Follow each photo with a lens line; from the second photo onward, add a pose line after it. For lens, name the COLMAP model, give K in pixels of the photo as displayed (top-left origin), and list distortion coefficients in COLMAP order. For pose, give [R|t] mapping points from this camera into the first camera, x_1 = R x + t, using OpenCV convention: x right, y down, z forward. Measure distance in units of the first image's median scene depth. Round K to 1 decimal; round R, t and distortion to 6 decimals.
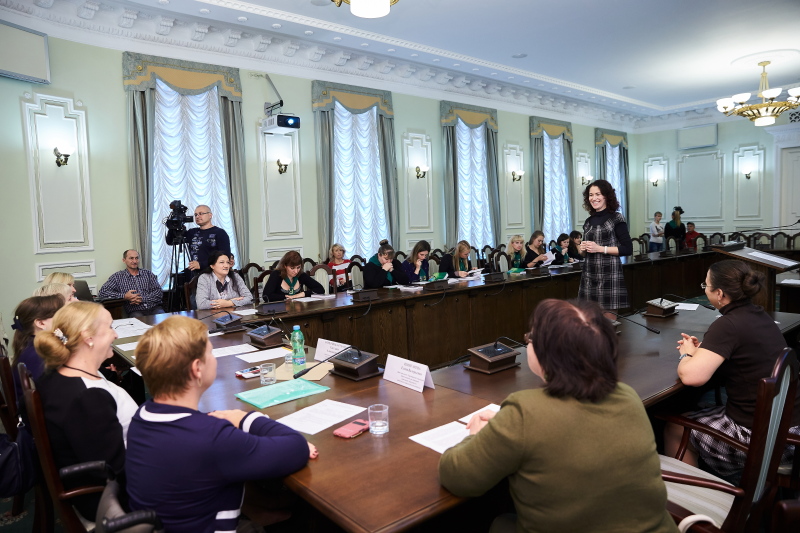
lens RADIAL K [[546.4, 0, 400.0], [0, 546.4, 266.5], [0, 0, 1]] dist [-0.035908, 0.008301]
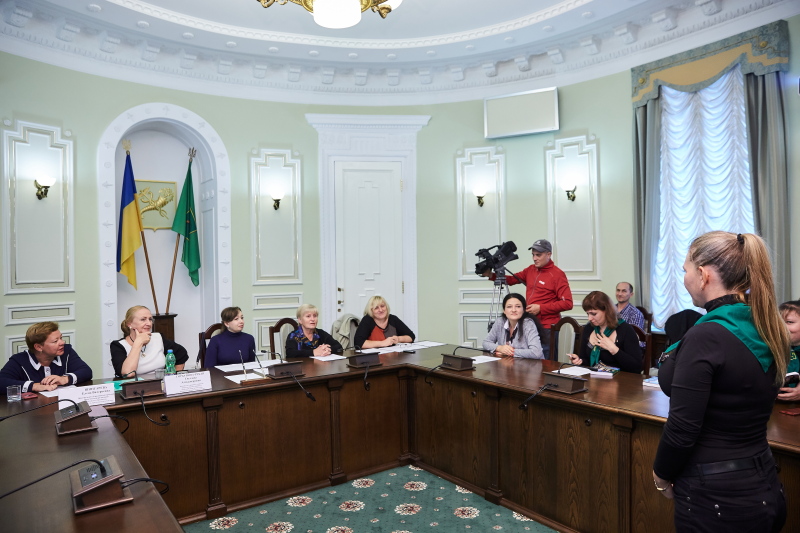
lens RADIAL K [[546.4, 0, 400.0], [0, 546.4, 266.5], [0, 0, 1]] dist [-0.035908, 0.008301]
pose [[-0.053999, 0.035420, -0.997913, 0.340885], [-0.062120, 0.997316, 0.038761, -0.054424], [0.996607, 0.064083, -0.051653, 0.512440]]
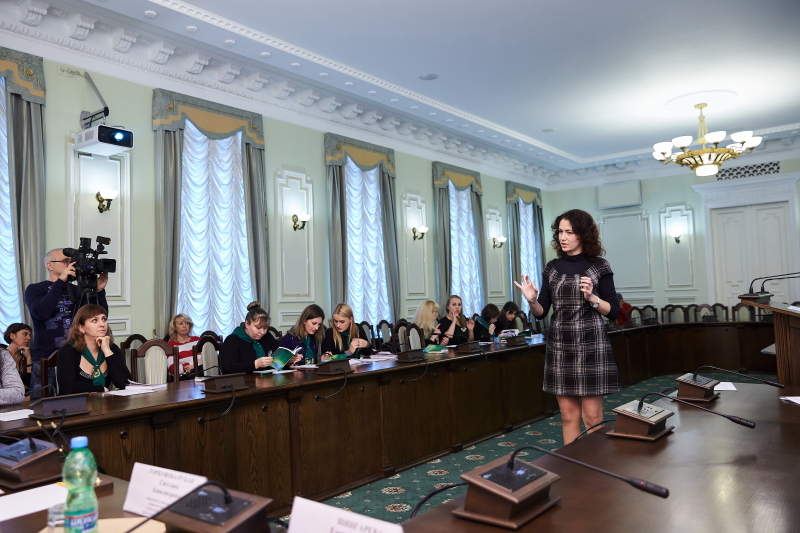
lens RADIAL K [[641.5, 0, 389.1], [0, 641.5, 263.0], [0, 0, 1]] dist [-0.069720, 0.101840]
pose [[0.980204, 0.015737, 0.197366, -0.015640], [0.013123, 0.989480, -0.144072, 0.014628], [-0.197557, 0.143810, 0.969686, 0.138250]]
